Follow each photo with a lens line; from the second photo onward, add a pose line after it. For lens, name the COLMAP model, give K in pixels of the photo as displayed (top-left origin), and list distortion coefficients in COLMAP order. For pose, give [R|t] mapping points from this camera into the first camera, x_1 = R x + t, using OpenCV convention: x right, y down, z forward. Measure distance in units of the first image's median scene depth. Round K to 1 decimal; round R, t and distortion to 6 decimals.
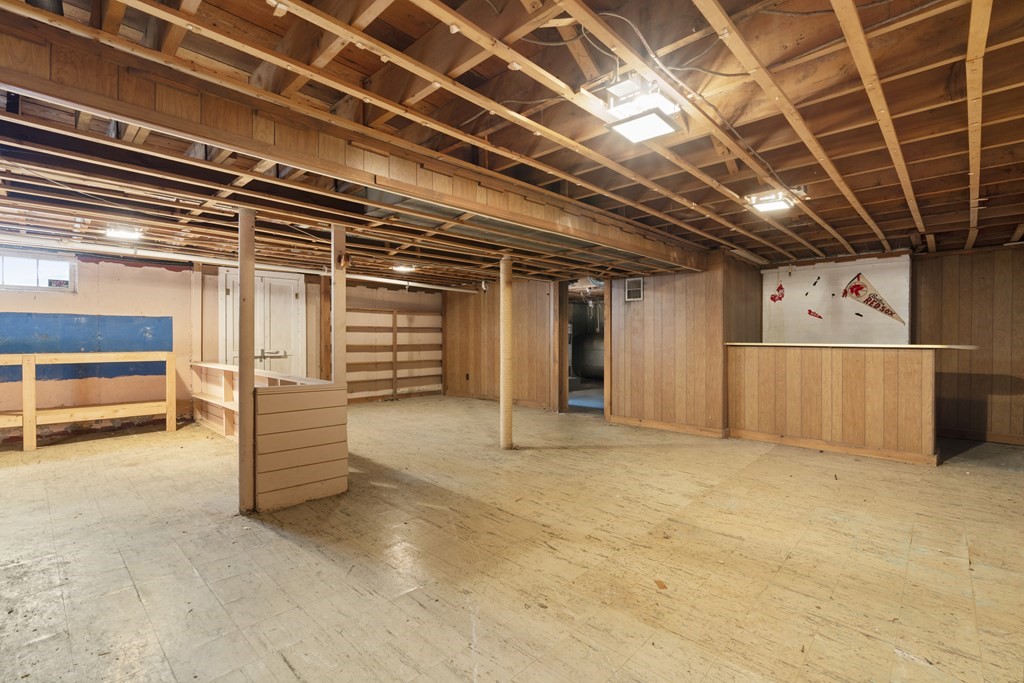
lens RADIAL K [[462.1, 0, 508.5], [0, 462.1, 334.4], [0, 0, 1]] dist [-0.012378, 0.005568]
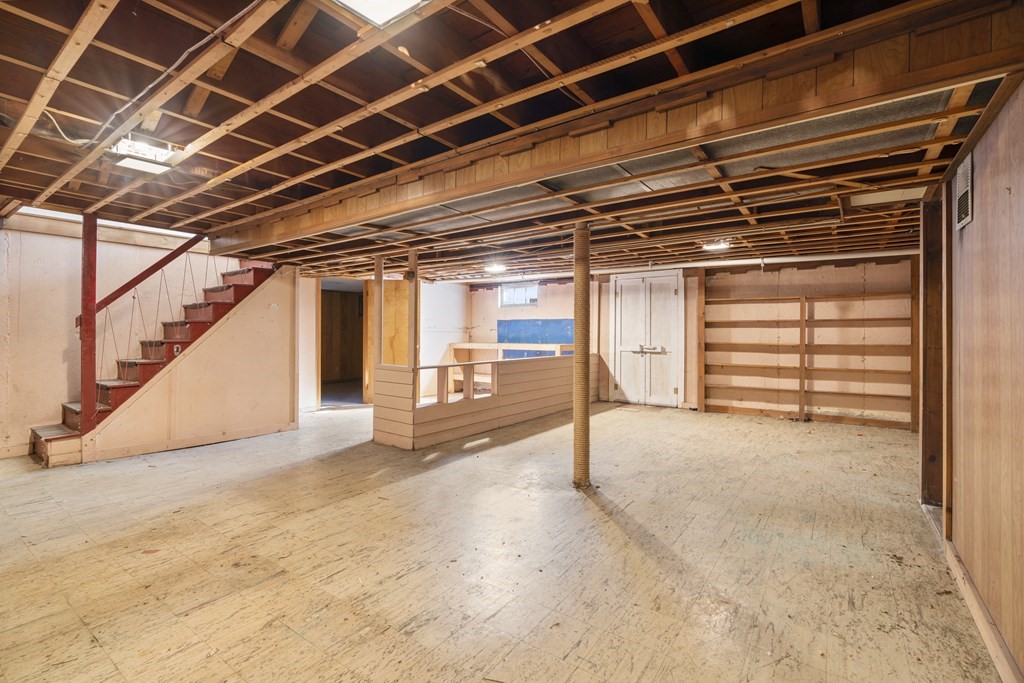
lens RADIAL K [[462.1, 0, 508.5], [0, 462.1, 334.4], [0, 0, 1]] dist [-0.012378, 0.005568]
pose [[0.134214, 0.001003, -0.990952, 0.988520], [0.004310, 0.999989, 0.001596, 0.008600], [0.990943, -0.004486, 0.134208, 1.088526]]
